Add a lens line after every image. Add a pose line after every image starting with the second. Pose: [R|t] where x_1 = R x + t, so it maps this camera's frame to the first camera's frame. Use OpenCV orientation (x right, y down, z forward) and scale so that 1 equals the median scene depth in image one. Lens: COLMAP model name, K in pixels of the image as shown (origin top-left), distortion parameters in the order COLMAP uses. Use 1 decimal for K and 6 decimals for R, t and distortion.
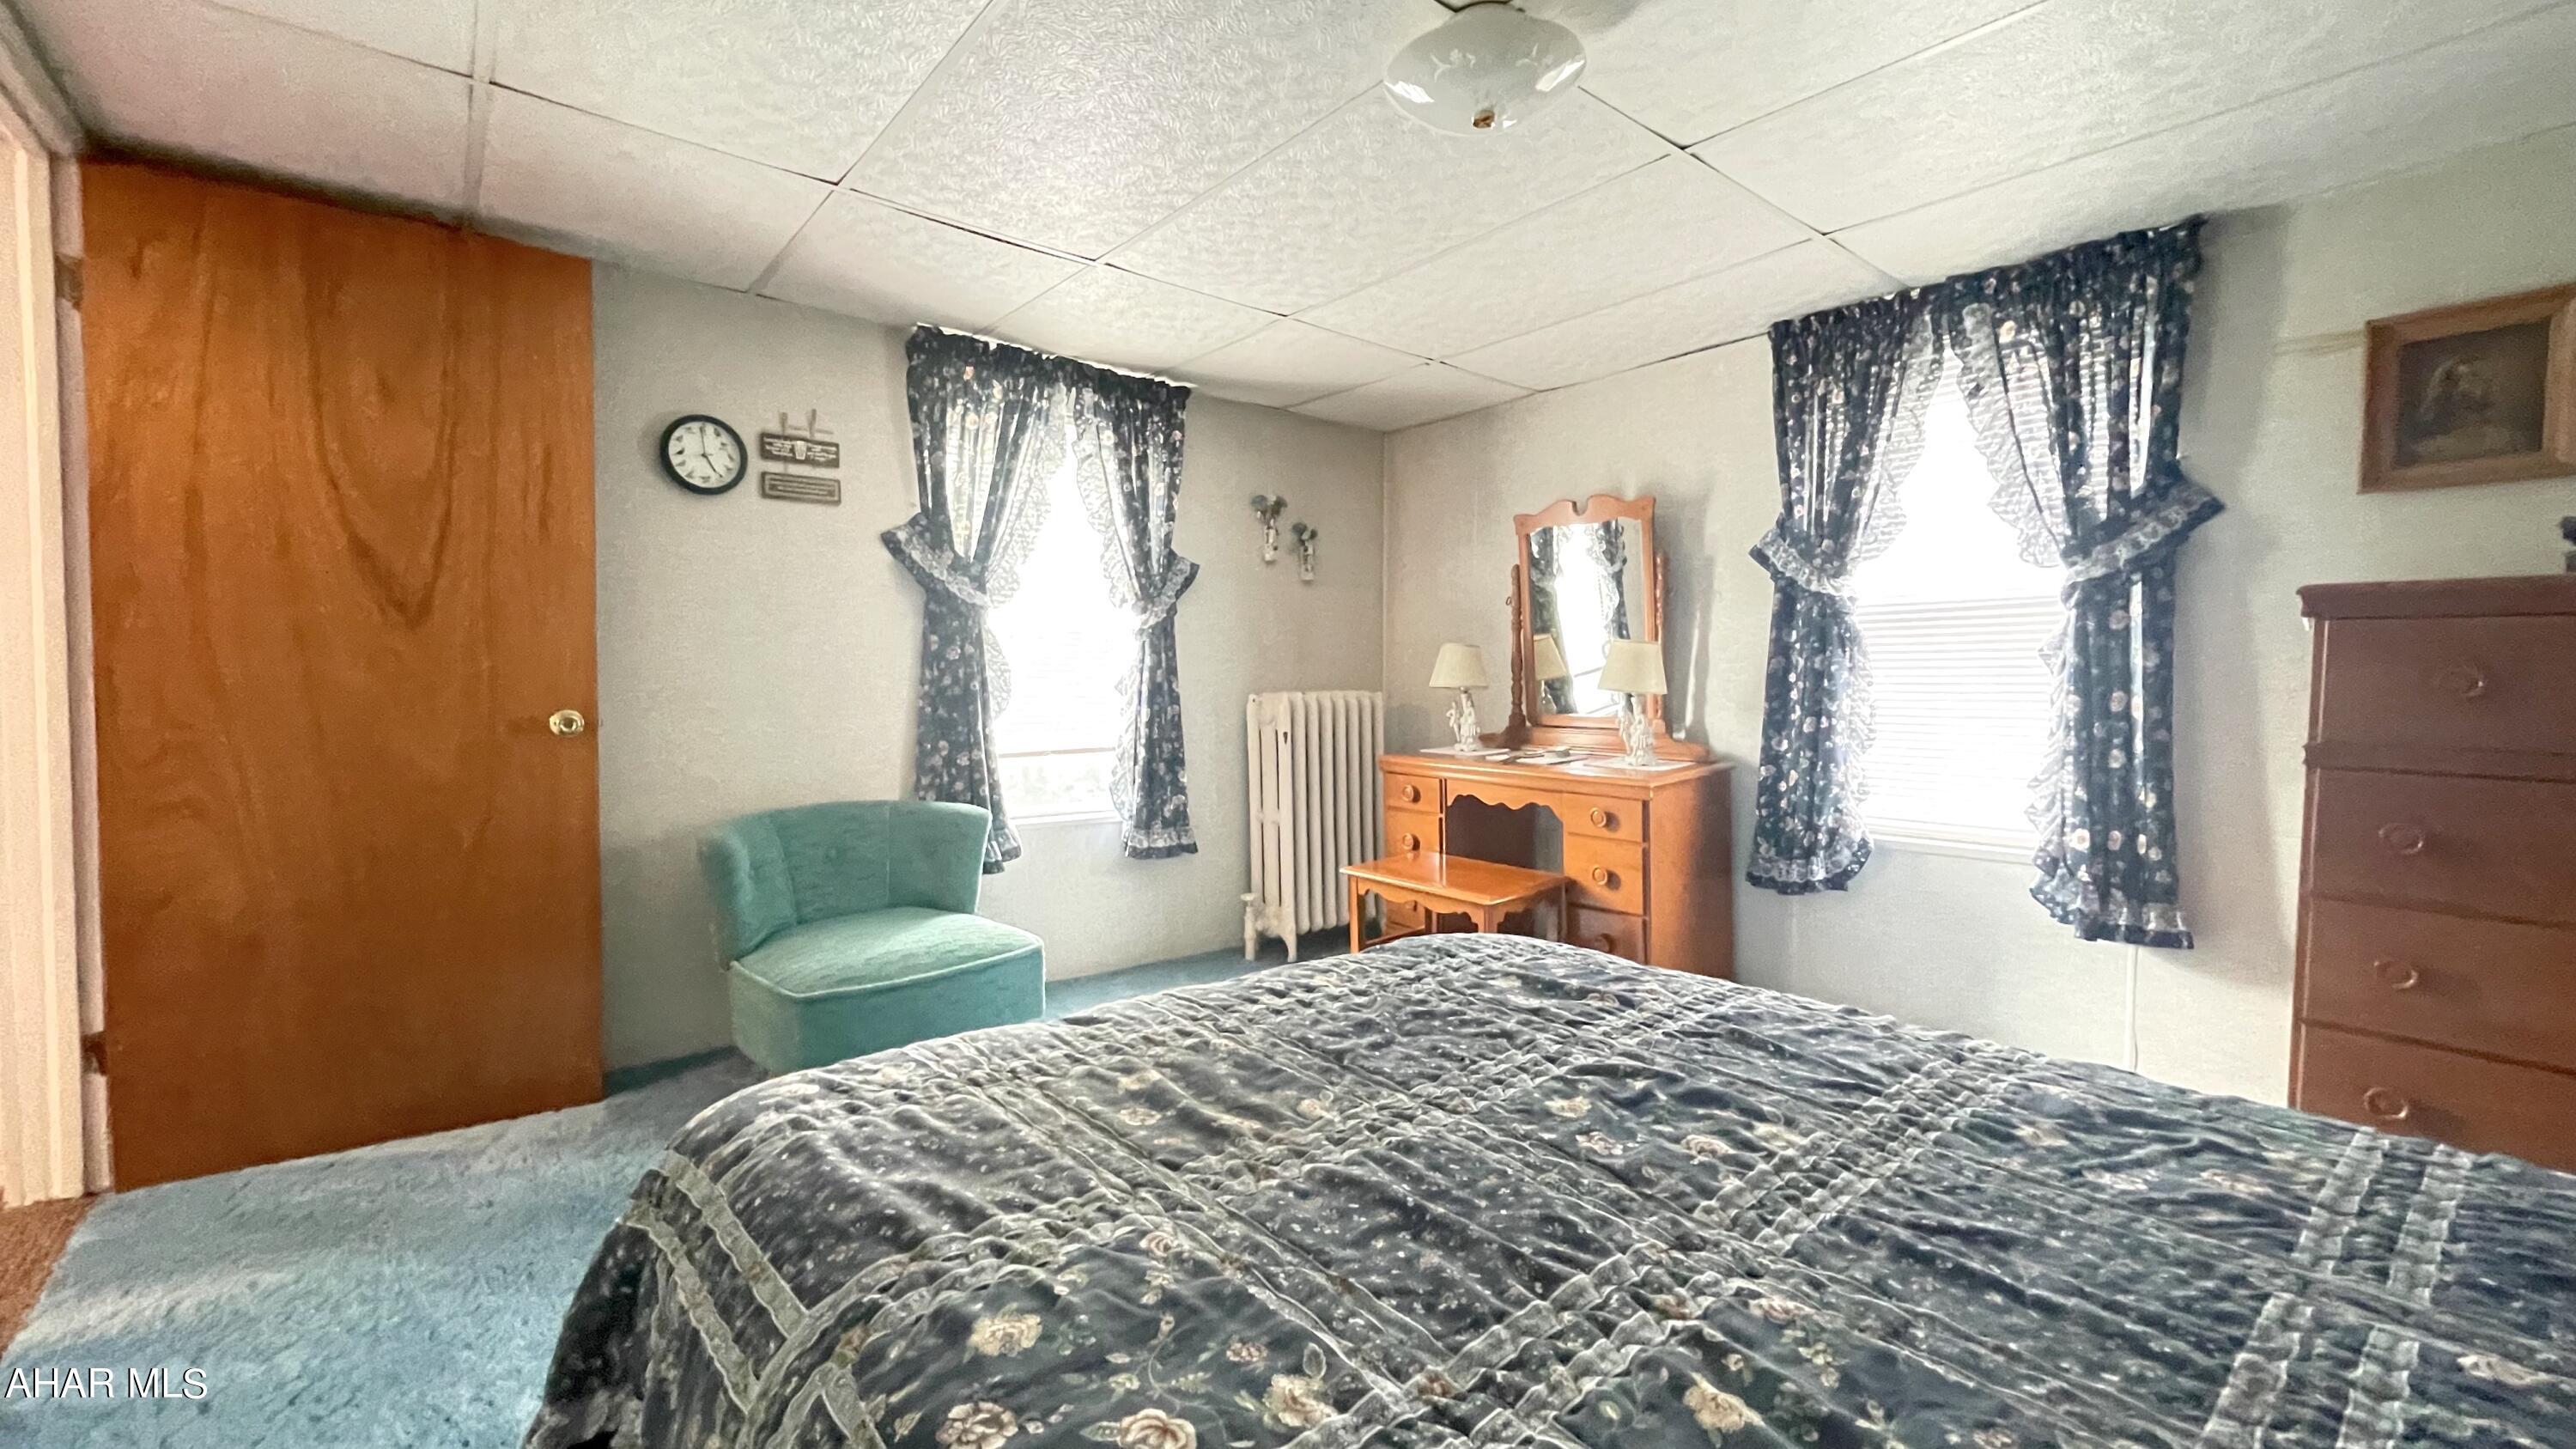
lens RADIAL K [[1048.6, 0, 1286.8], [0, 1048.6, 723.0], [0, 0, 1]] dist [-0.003234, 0.000758]
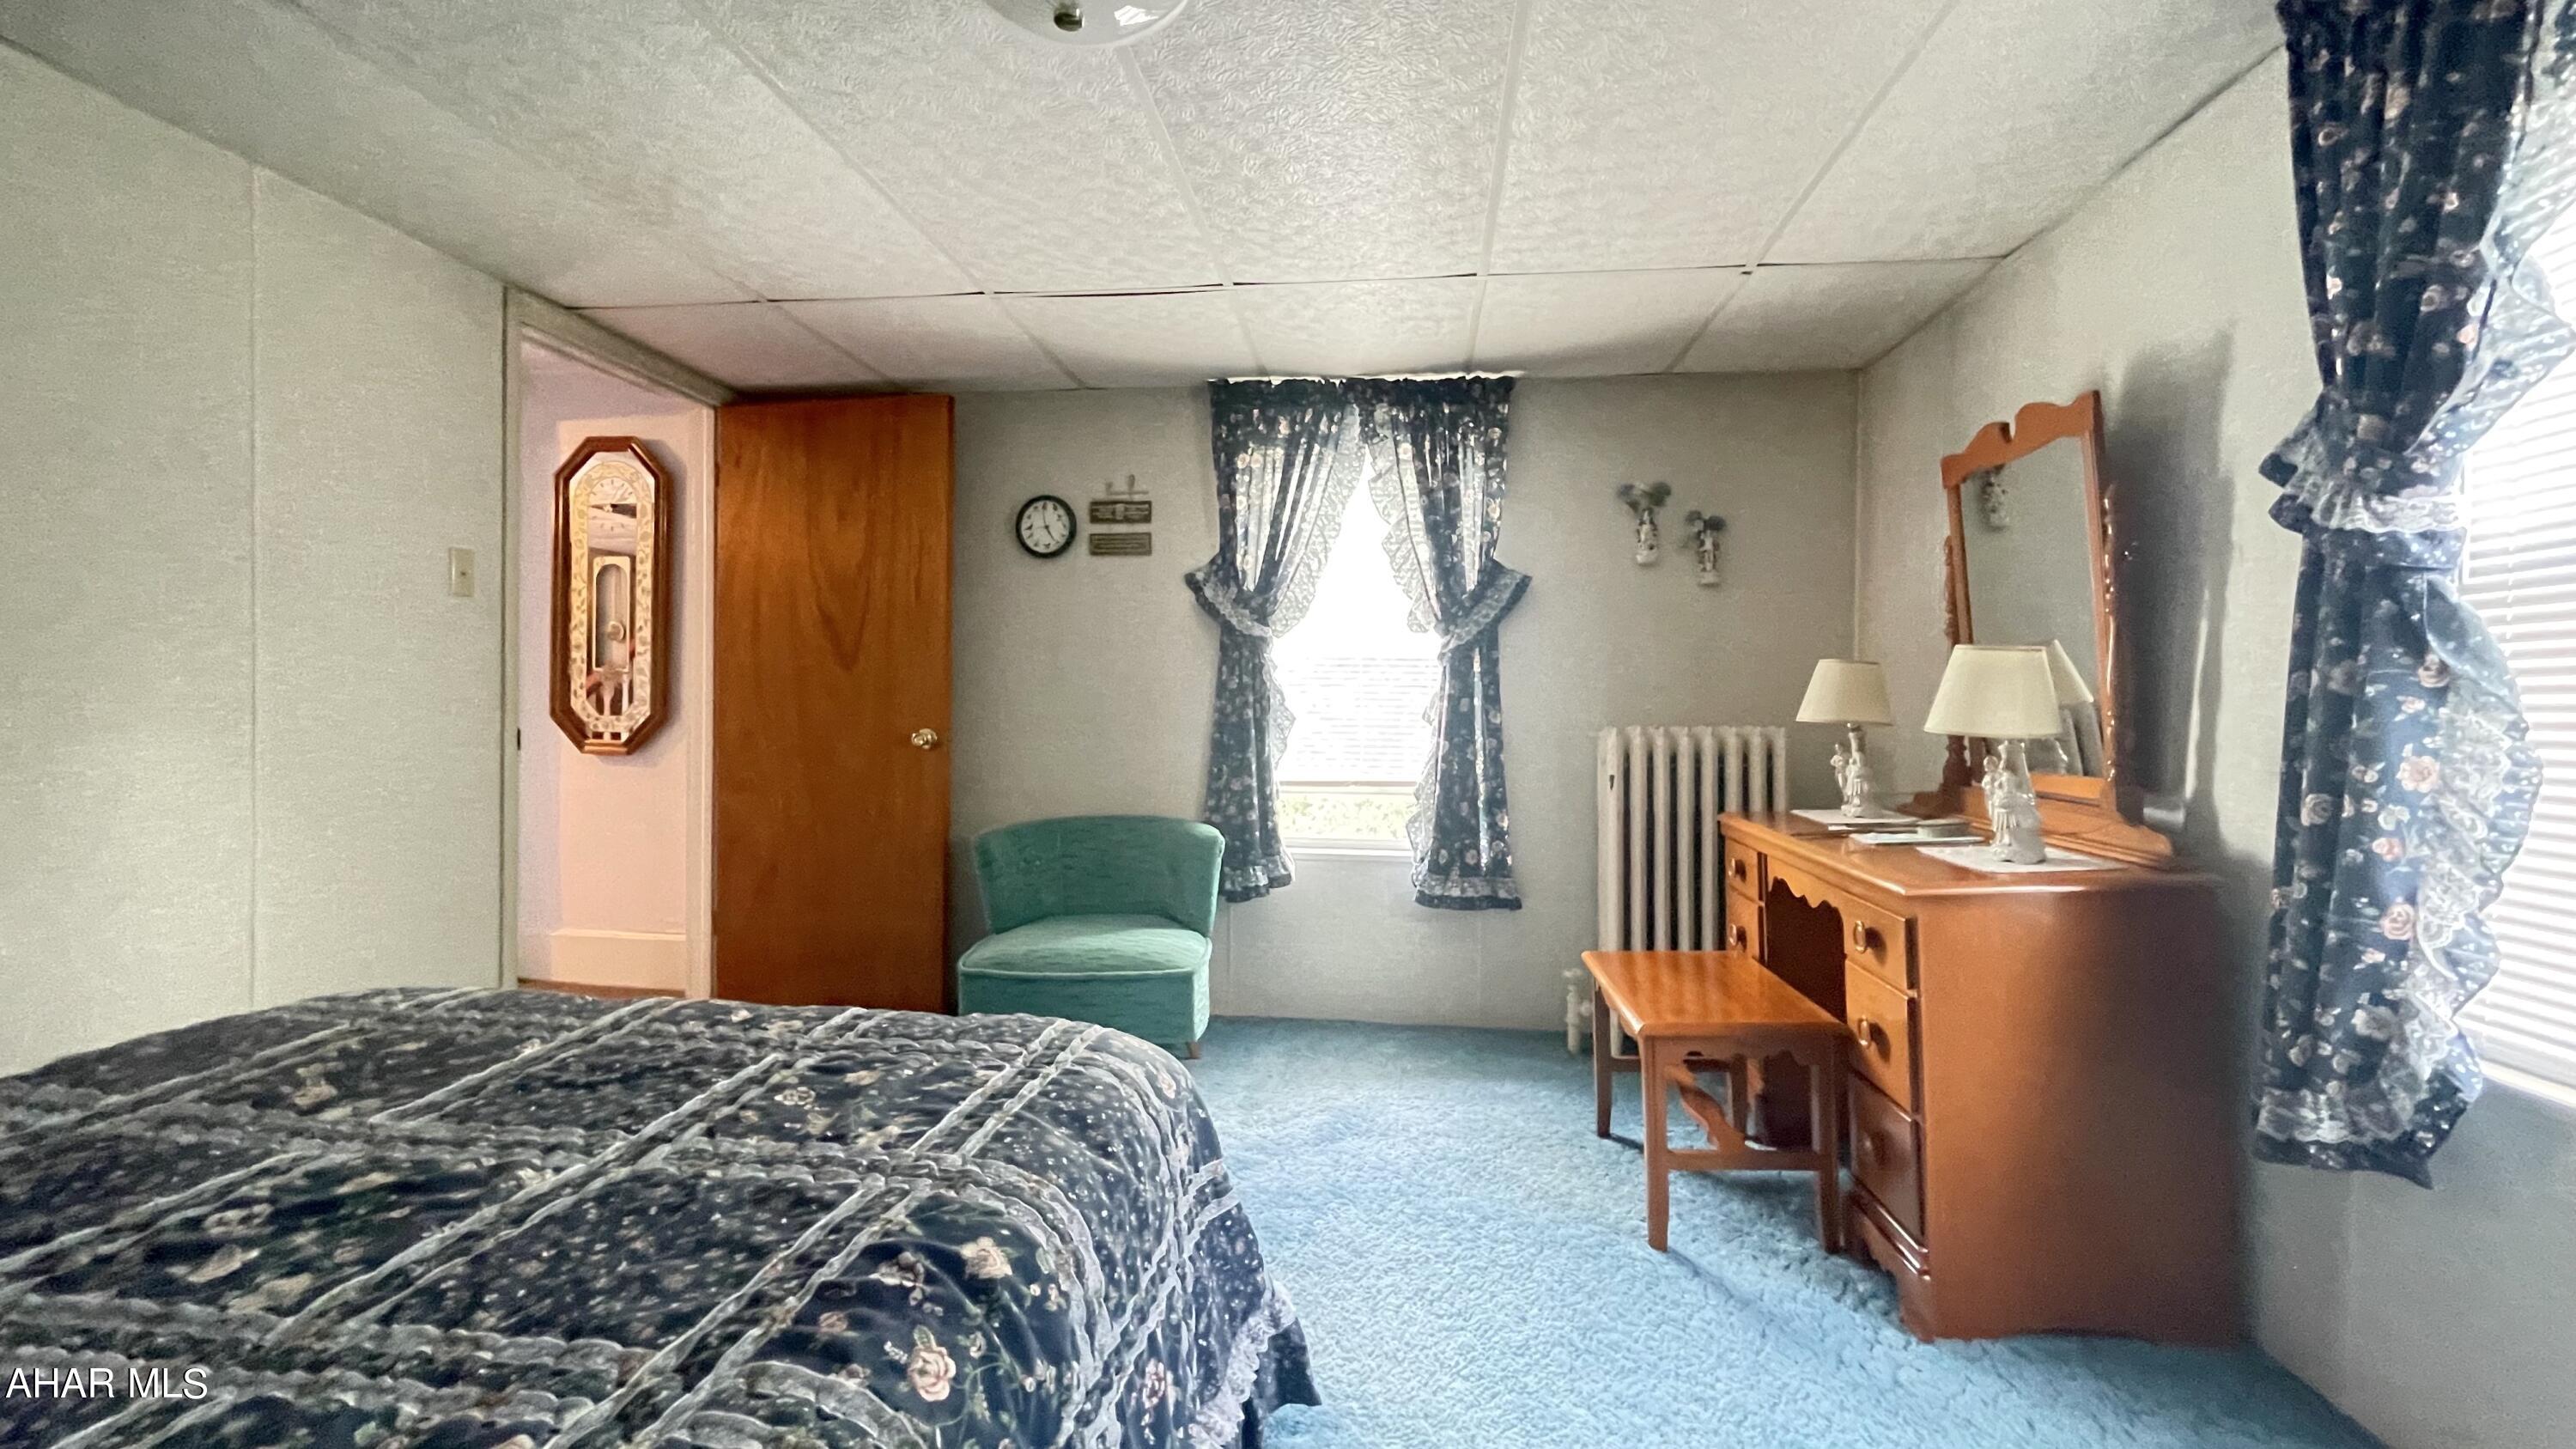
lens RADIAL K [[1048.6, 0, 1286.8], [0, 1048.6, 723.0], [0, 0, 1]] dist [-0.003234, 0.000758]
pose [[0.694920, 0.013666, -0.718957, 0.478423], [-0.032184, 0.999409, -0.012112, -0.015731], [0.718366, 0.031556, 0.694949, 0.309852]]
